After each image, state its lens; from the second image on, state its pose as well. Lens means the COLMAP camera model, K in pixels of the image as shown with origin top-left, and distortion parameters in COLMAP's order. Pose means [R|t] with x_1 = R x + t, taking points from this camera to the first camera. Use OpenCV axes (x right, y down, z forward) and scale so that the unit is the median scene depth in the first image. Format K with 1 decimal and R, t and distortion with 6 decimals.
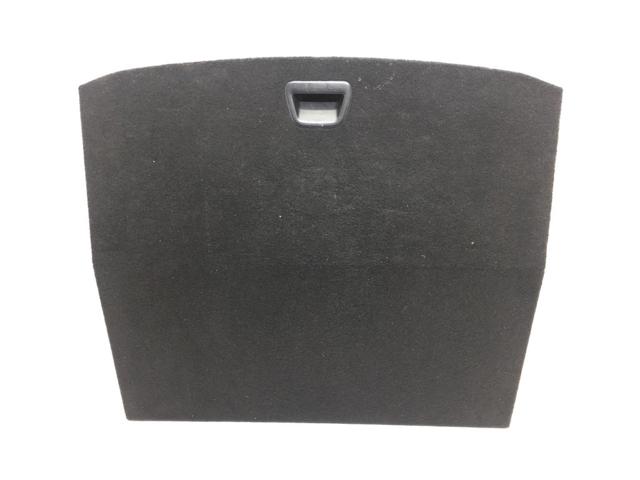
lens RADIAL K [[535.5, 0, 320.5], [0, 535.5, 239.9], [0, 0, 1]] dist [0.070512, -0.083506]
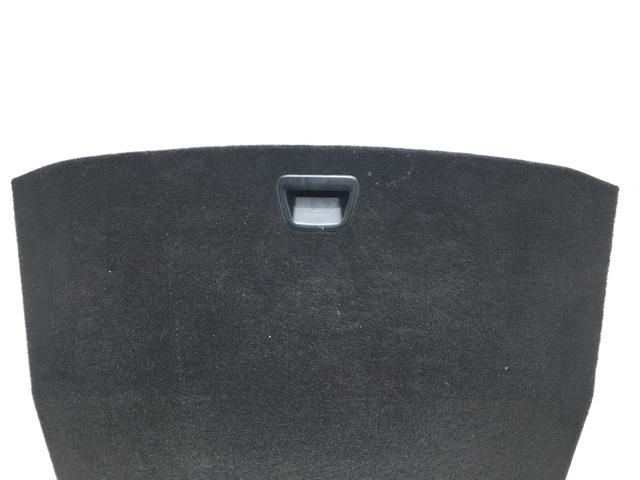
lens RADIAL K [[535.5, 0, 320.6], [0, 535.5, 240.8], [0, 0, 1]] dist [0.070512, -0.083506]
pose [[0.999172, -0.002151, 0.040627, -0.032204], [0.002123, 0.999997, 0.000724, -0.191930], [-0.040629, -0.000638, 0.999174, 0.196209]]
